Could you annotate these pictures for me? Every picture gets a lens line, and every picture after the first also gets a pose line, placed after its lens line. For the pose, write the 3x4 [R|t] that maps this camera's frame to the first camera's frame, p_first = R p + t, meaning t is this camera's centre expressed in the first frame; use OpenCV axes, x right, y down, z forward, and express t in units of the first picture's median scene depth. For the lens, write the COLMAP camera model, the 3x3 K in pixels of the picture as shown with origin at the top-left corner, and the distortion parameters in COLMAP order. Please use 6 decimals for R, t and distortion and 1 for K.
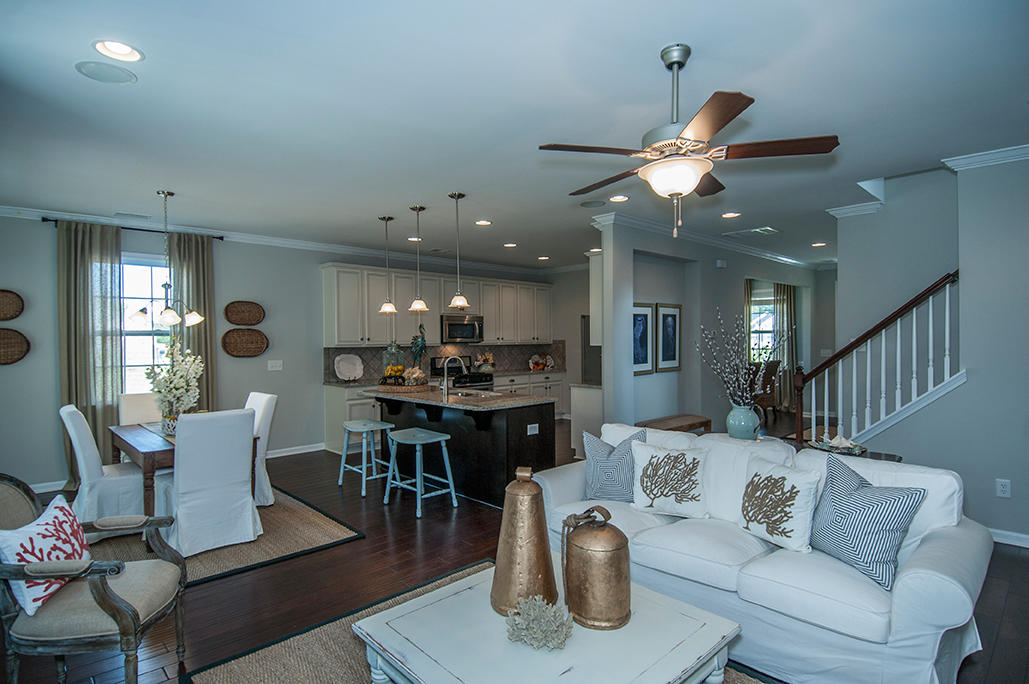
lens RADIAL K [[533.8, 0, 519.6], [0, 533.8, 343.8], [0, 0, 1]] dist [0.055600, -0.068162]
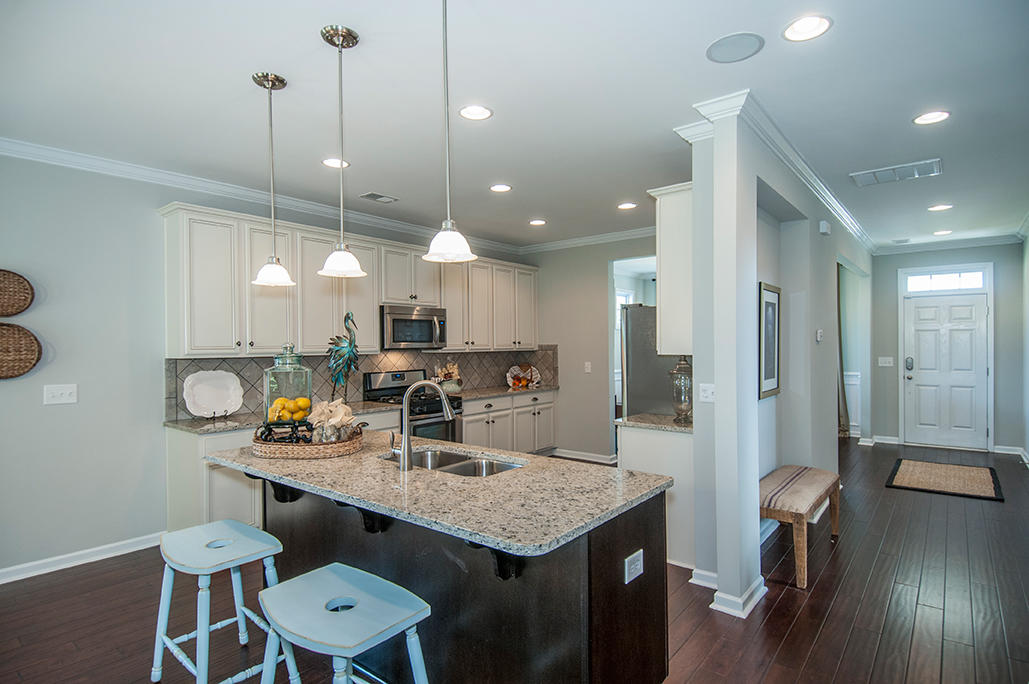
lens RADIAL K [[535.2, 0, 523.4], [0, 535.2, 340.9], [0, 0, 1]] dist [0.062069, -0.066371]
pose [[0.990792, -0.000309, 0.135394, -0.084556], [0.002292, 0.999892, -0.014493, -0.003050], [-0.135375, 0.014670, 0.990686, 0.449988]]
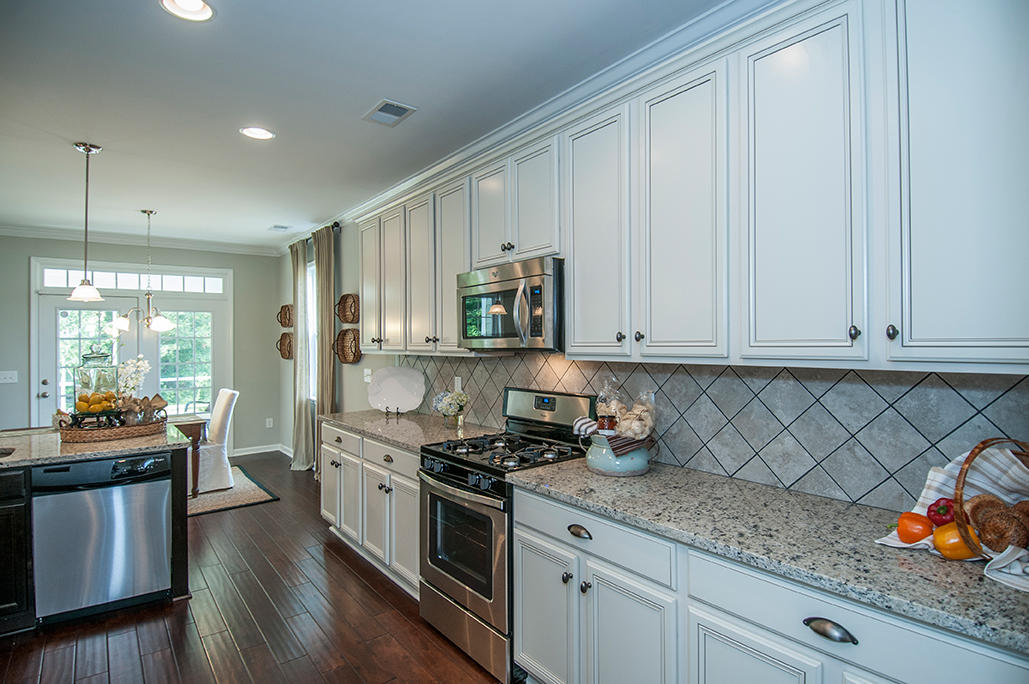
lens RADIAL K [[535.2, 0, 523.4], [0, 535.2, 340.9], [0, 0, 1]] dist [0.062069, -0.066371]
pose [[-0.092486, 0.006073, -0.995695, 0.284824], [0.001168, 0.999981, 0.005991, -0.013235], [0.995713, -0.000608, -0.092491, 1.372090]]
